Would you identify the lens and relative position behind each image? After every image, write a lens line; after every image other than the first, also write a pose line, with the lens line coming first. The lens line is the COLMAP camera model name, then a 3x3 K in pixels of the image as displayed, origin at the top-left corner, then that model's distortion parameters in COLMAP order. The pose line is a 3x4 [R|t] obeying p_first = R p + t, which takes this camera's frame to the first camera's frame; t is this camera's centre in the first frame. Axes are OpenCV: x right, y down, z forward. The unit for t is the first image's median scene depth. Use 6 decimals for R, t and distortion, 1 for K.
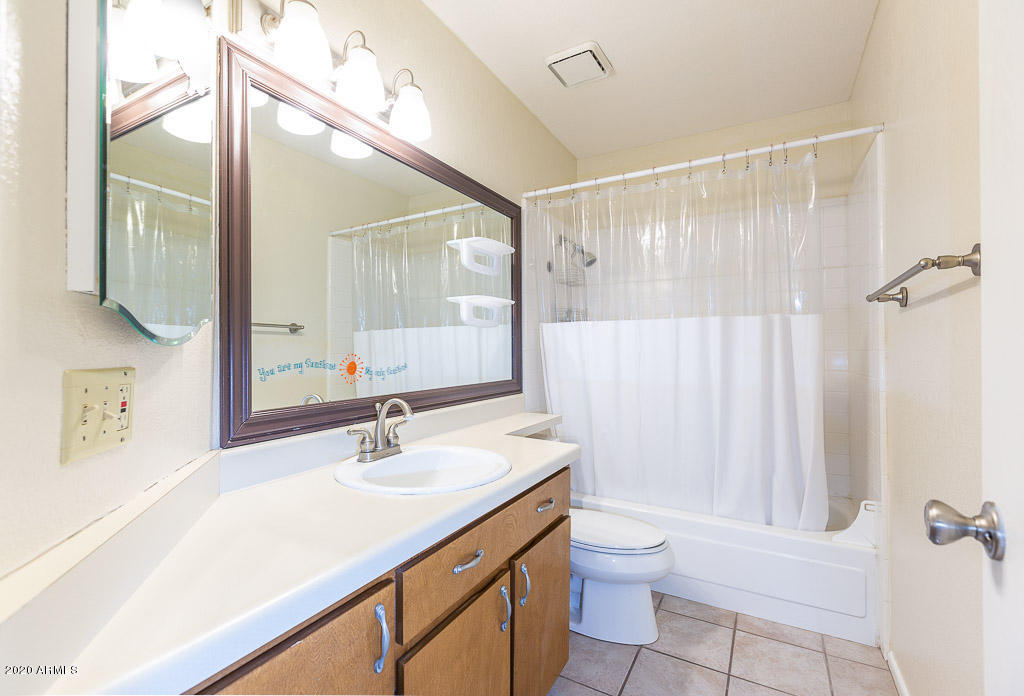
lens RADIAL K [[463.8, 0, 510.1], [0, 463.8, 343.5], [0, 0, 1]] dist [0.000576, -0.001375]
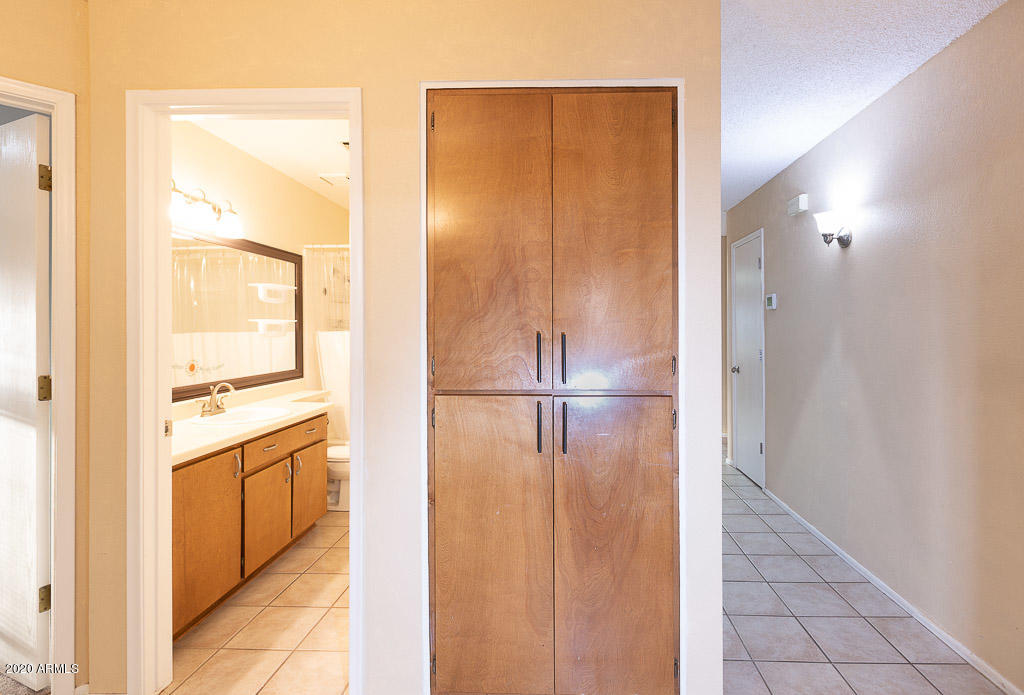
lens RADIAL K [[463.8, 0, 536.7], [0, 463.8, 332.3], [0, 0, 1]] dist [0.000576, -0.001375]
pose [[0.892041, -0.001158, 0.451953, 0.029658], [-0.005520, 0.999894, 0.013458, -0.093428], [-0.451921, -0.014500, 0.891940, -0.972243]]
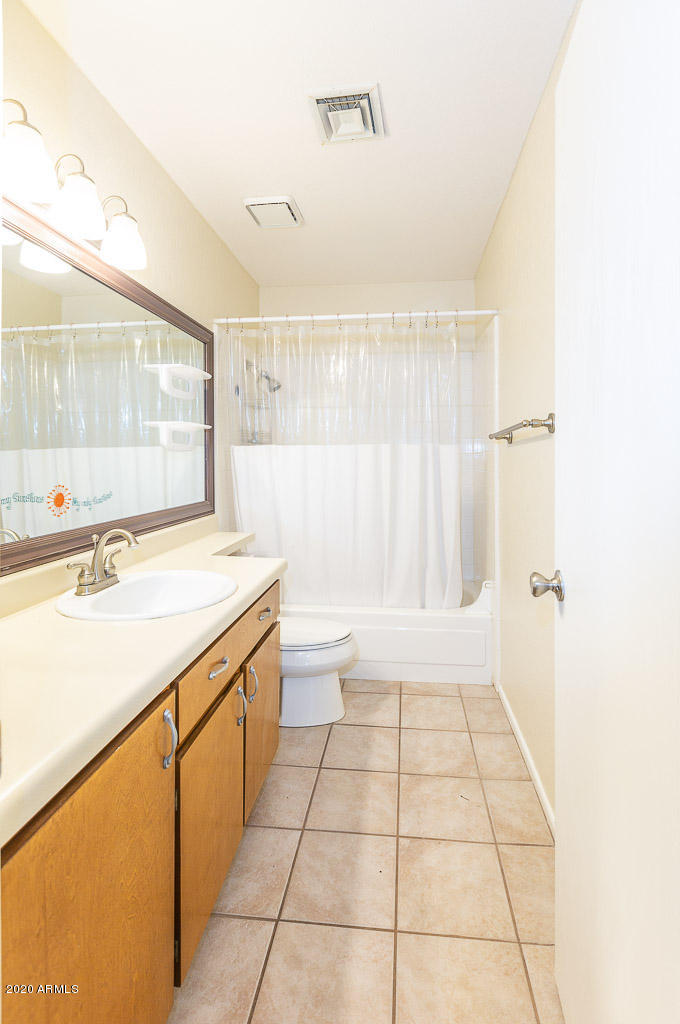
lens RADIAL K [[465.7, 0, 365.3], [0, 465.7, 460.6], [0, 0, 1]] dist [0.002928, 0.000276]
pose [[0.911768, -0.001842, 0.410702, -0.129660], [-0.003286, 0.999925, 0.011781, -0.034321], [-0.410693, -0.012091, 0.911694, -0.113283]]
